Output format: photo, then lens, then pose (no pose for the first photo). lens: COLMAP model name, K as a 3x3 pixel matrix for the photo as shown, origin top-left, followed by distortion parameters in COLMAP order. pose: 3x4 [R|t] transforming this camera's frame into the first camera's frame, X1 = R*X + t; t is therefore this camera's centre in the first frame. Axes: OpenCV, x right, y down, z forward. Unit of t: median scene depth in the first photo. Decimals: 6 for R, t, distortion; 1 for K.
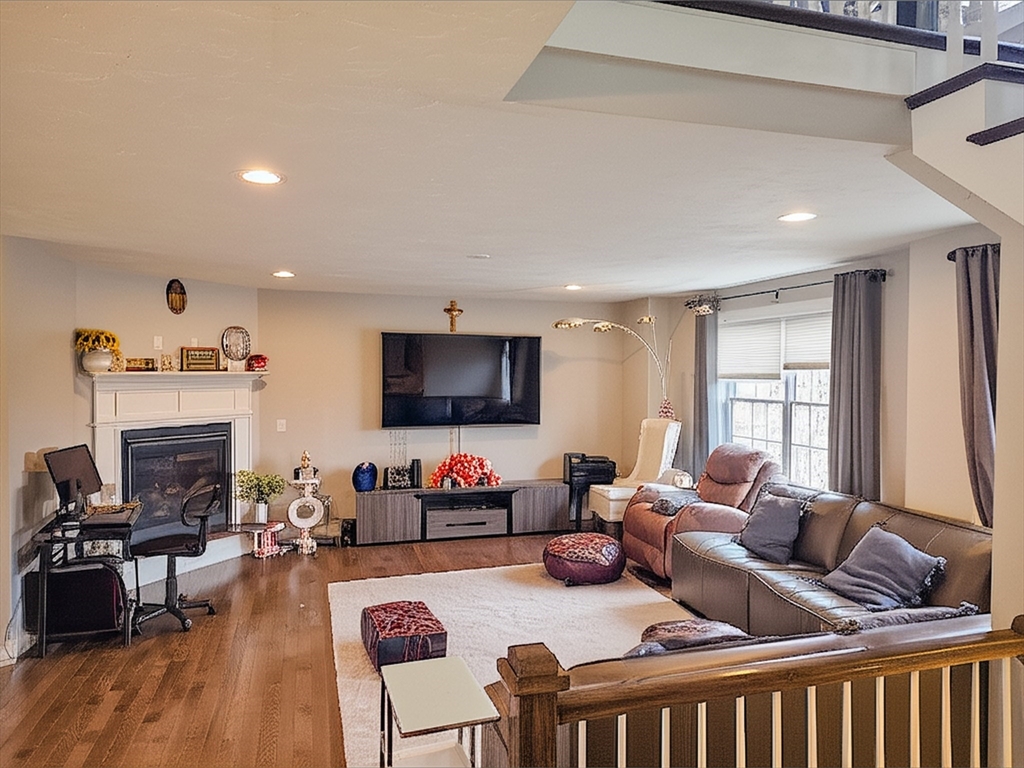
lens RADIAL K [[671.2, 0, 513.6], [0, 671.2, 387.8], [0, 0, 1]] dist [0.074447, -0.045510]
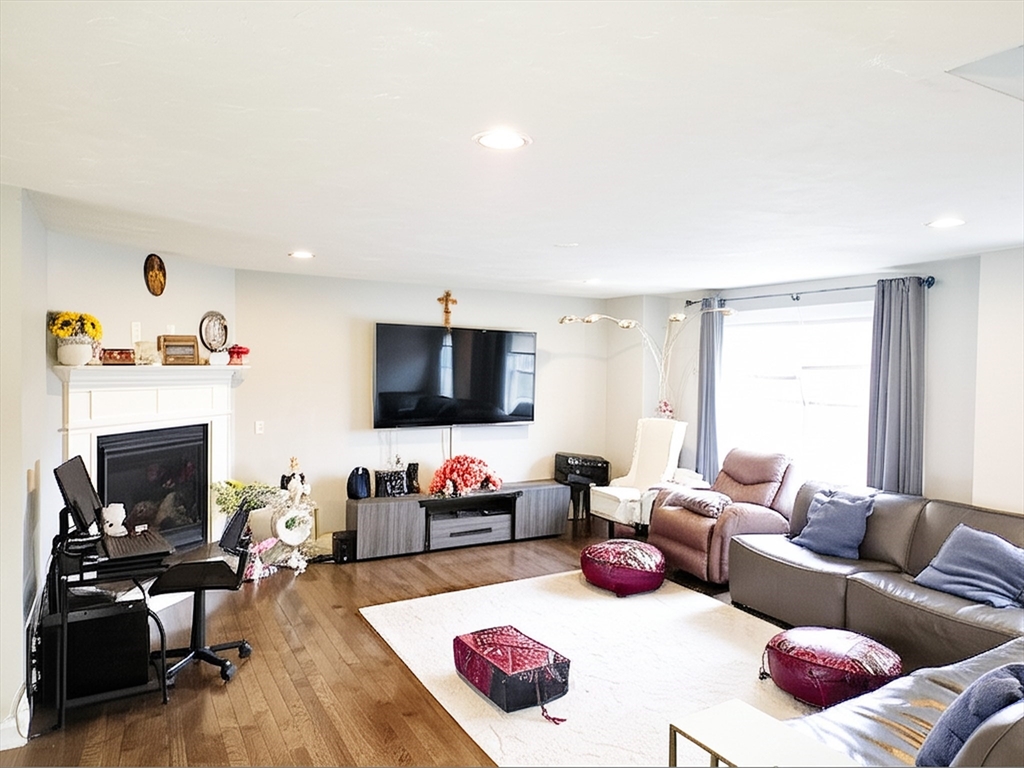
lens RADIAL K [[671.2, 0, 513.8], [0, 671.2, 377.6], [0, 0, 1]] dist [0.074447, -0.045510]
pose [[0.977195, 0.008387, 0.212177, -0.223326], [-0.007246, 0.999955, -0.006156, -0.005388], [-0.212219, 0.004478, 0.977212, 0.080970]]
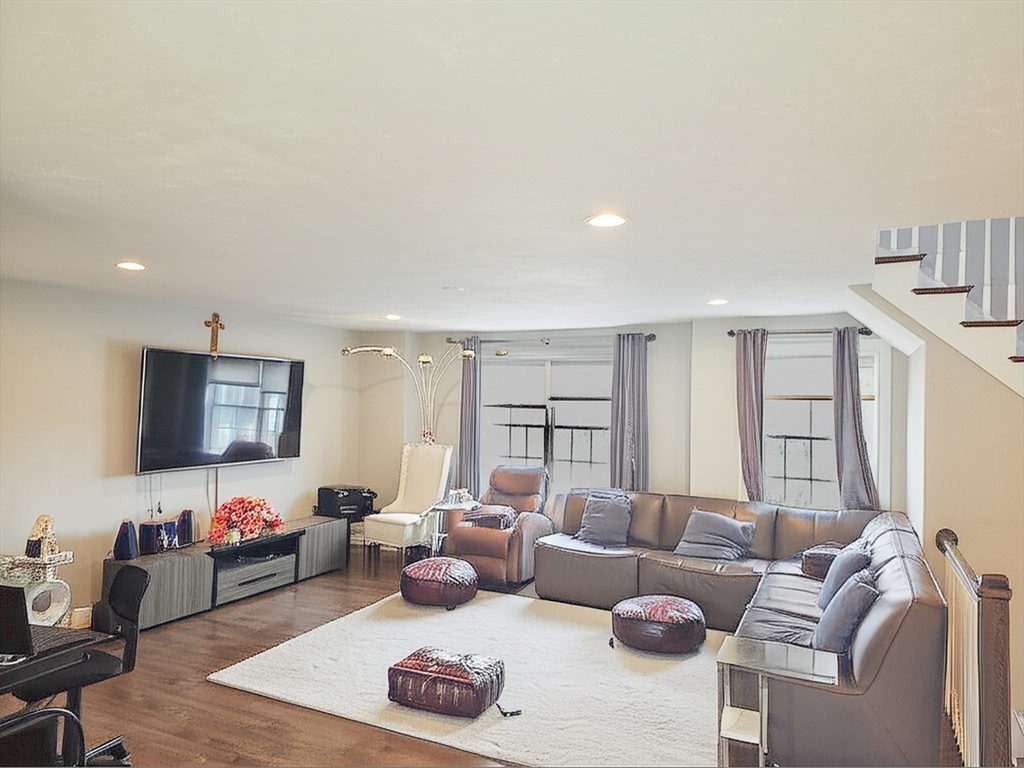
lens RADIAL K [[671.2, 0, 518.2], [0, 671.2, 383.3], [0, 0, 1]] dist [0.074447, -0.045510]
pose [[0.681475, 0.026381, 0.731366, -0.510184], [0.006620, 0.999087, -0.042207, -0.006229], [-0.731812, 0.033605, 0.680678, 0.173043]]
